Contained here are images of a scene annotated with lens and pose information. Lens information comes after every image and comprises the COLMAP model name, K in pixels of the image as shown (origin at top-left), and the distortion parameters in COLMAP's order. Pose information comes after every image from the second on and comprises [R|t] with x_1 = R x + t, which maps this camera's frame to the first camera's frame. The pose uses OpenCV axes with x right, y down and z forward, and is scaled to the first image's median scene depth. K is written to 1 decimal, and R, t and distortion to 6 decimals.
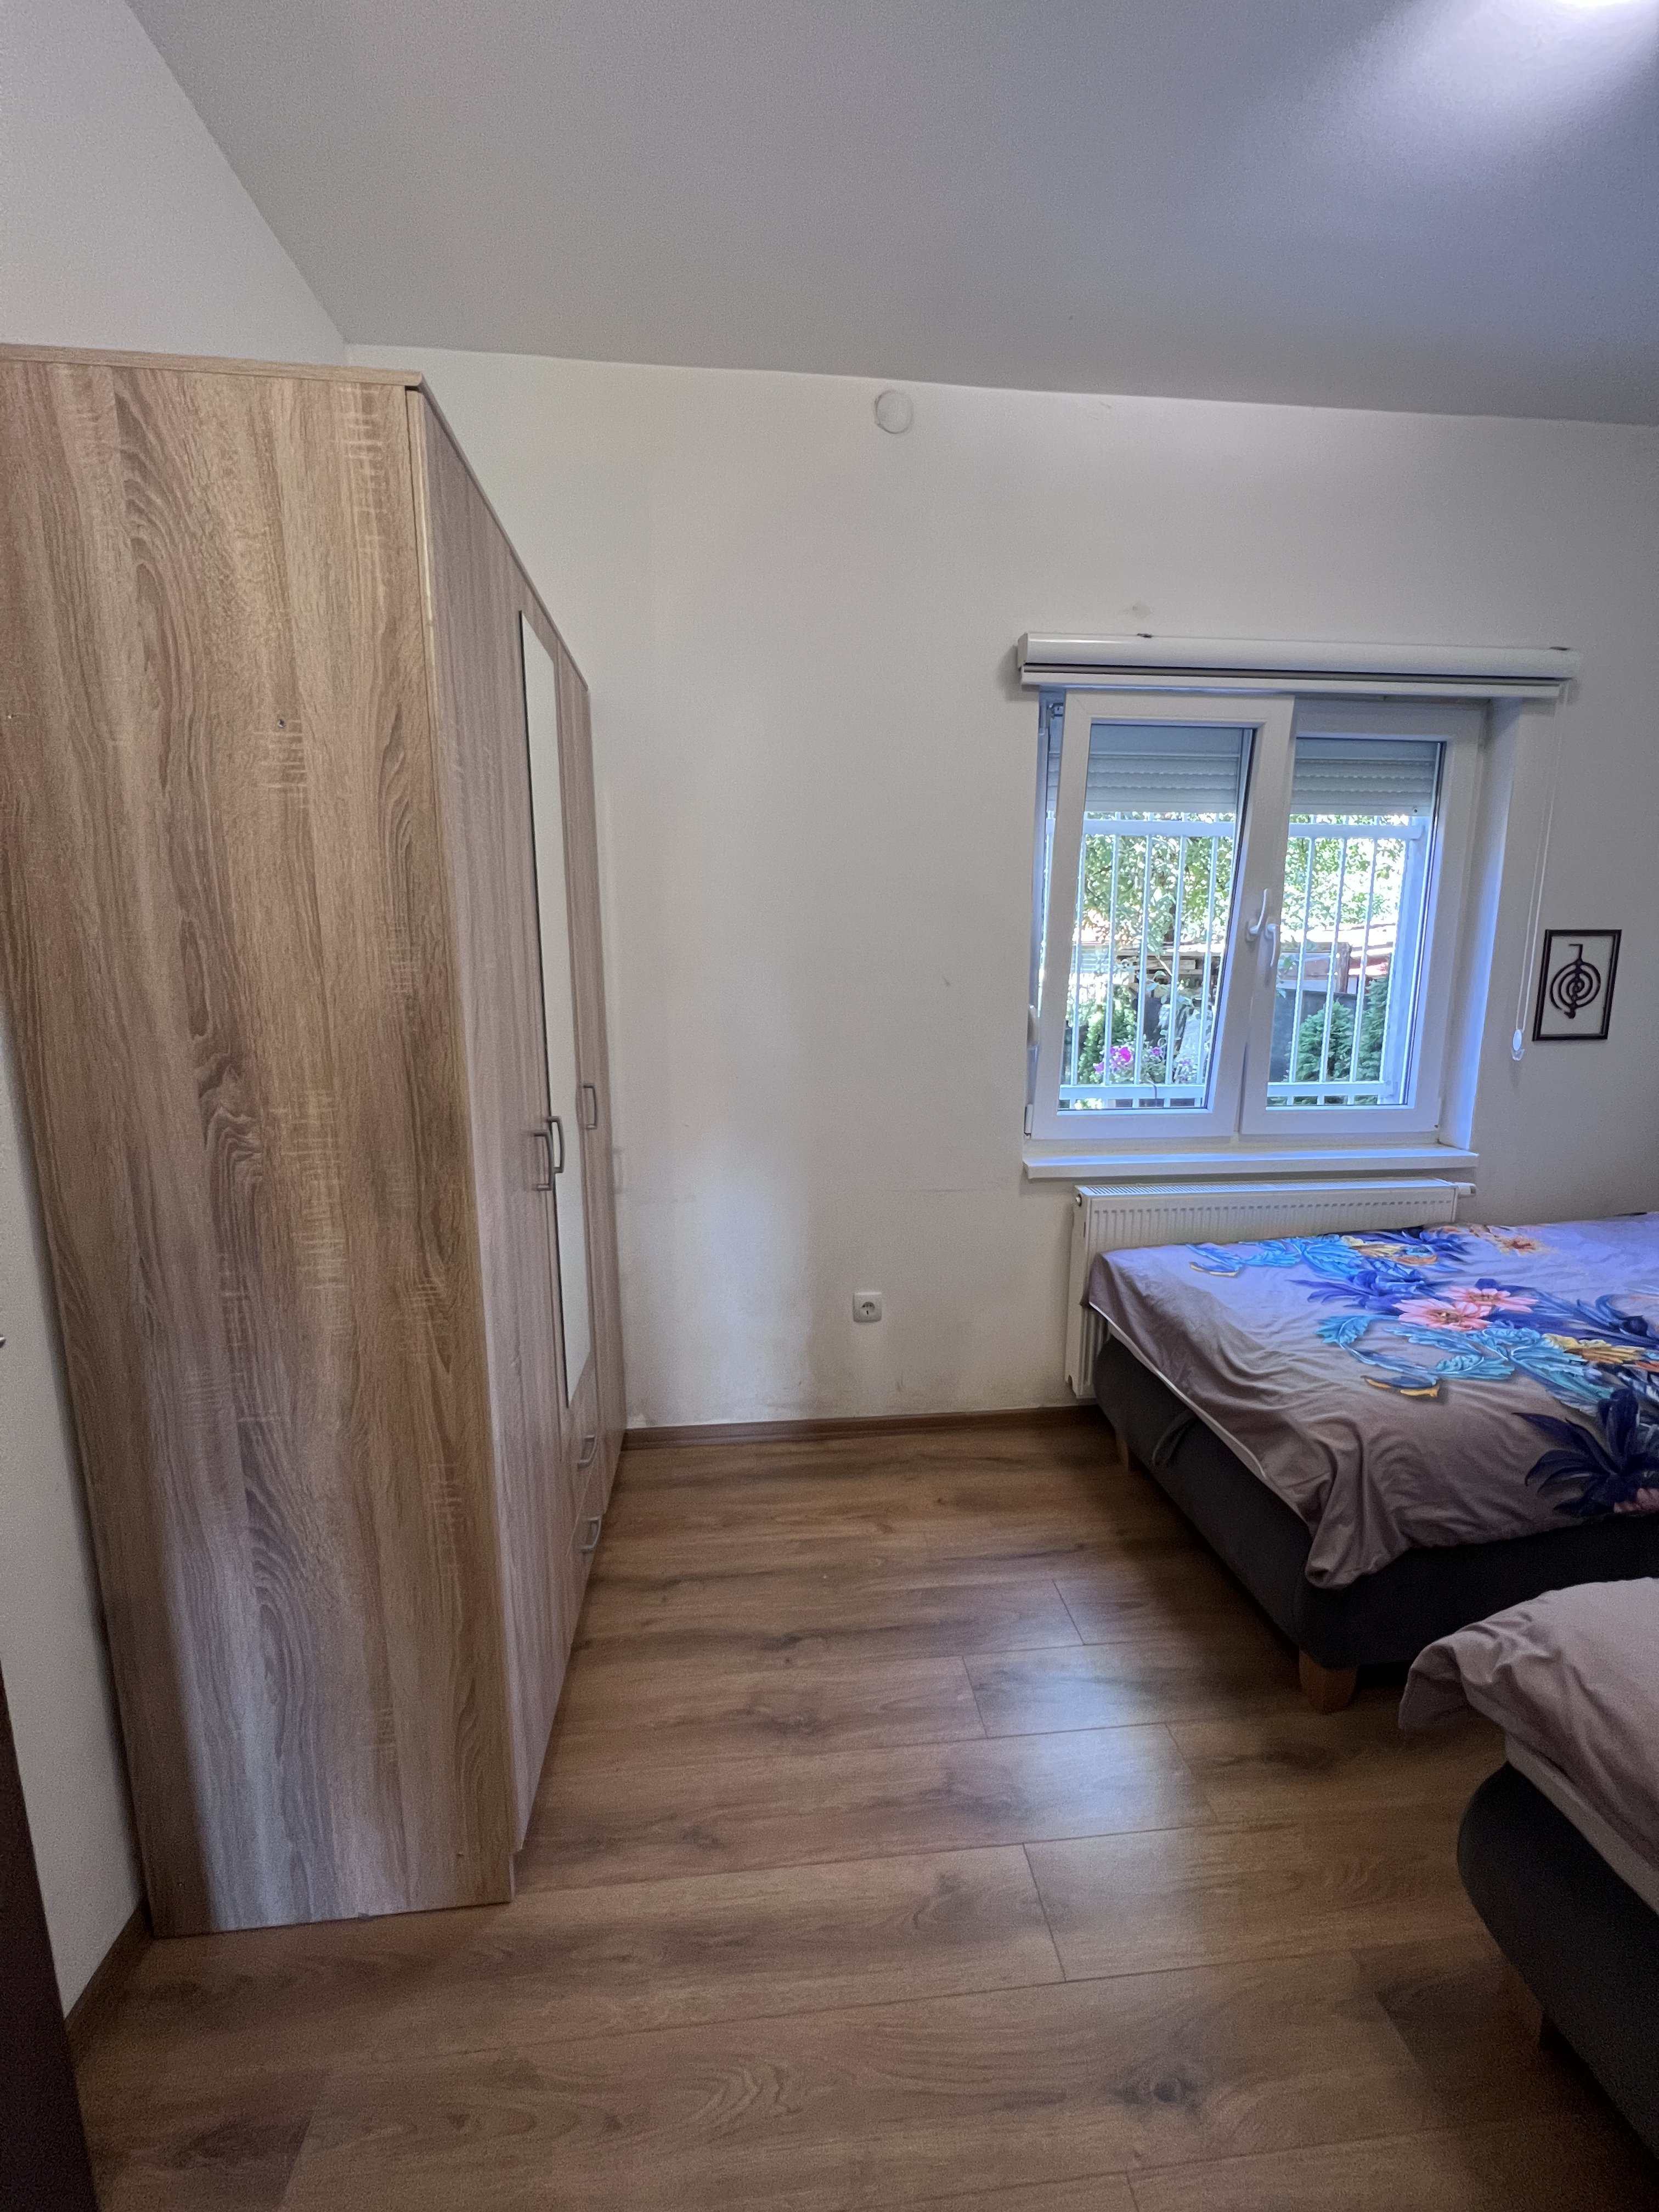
lens RADIAL K [[884.2, 0, 832.5], [0, 884.2, 1103.8], [0, 0, 1]] dist [0.001122, 0.000620]
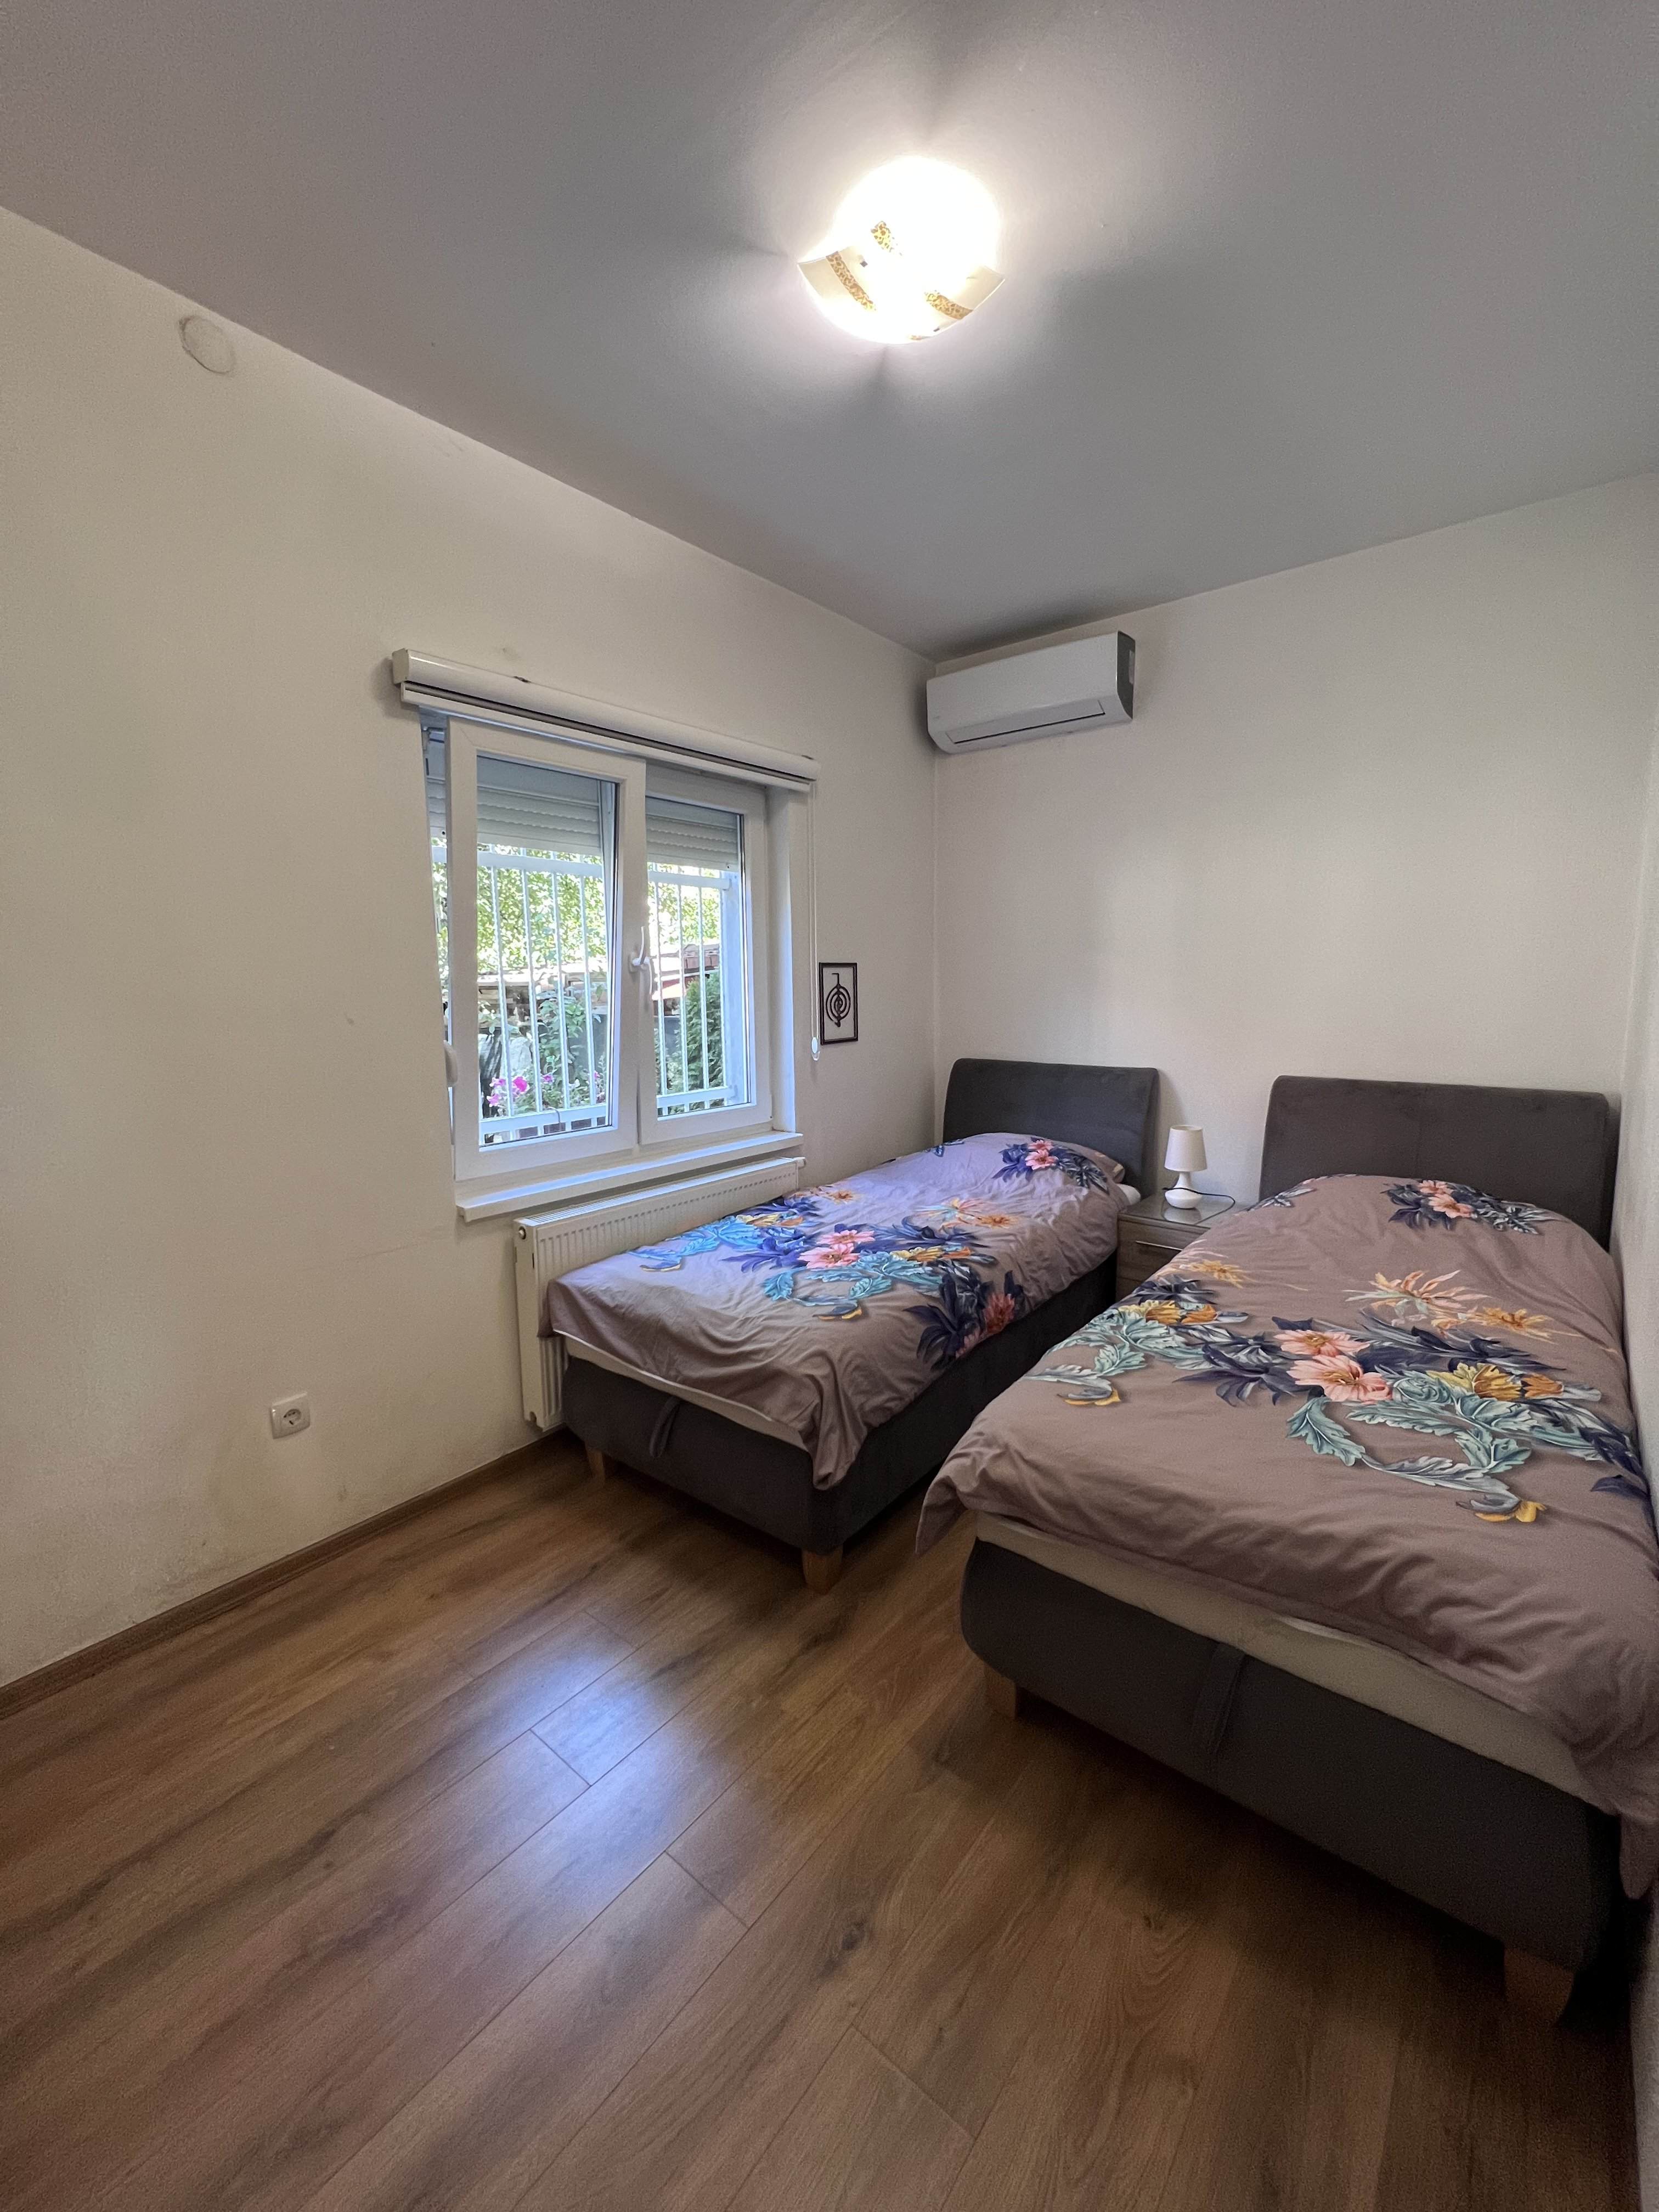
lens RADIAL K [[886.9, 0, 829.5], [0, 886.9, 1106.0], [0, 0, 1]] dist [0.000396, 0.000208]
pose [[0.707482, -0.110864, 0.697982, -0.189359], [0.132447, 0.990920, 0.023144, -0.011354], [-0.694210, 0.076071, 0.715741, 0.047730]]
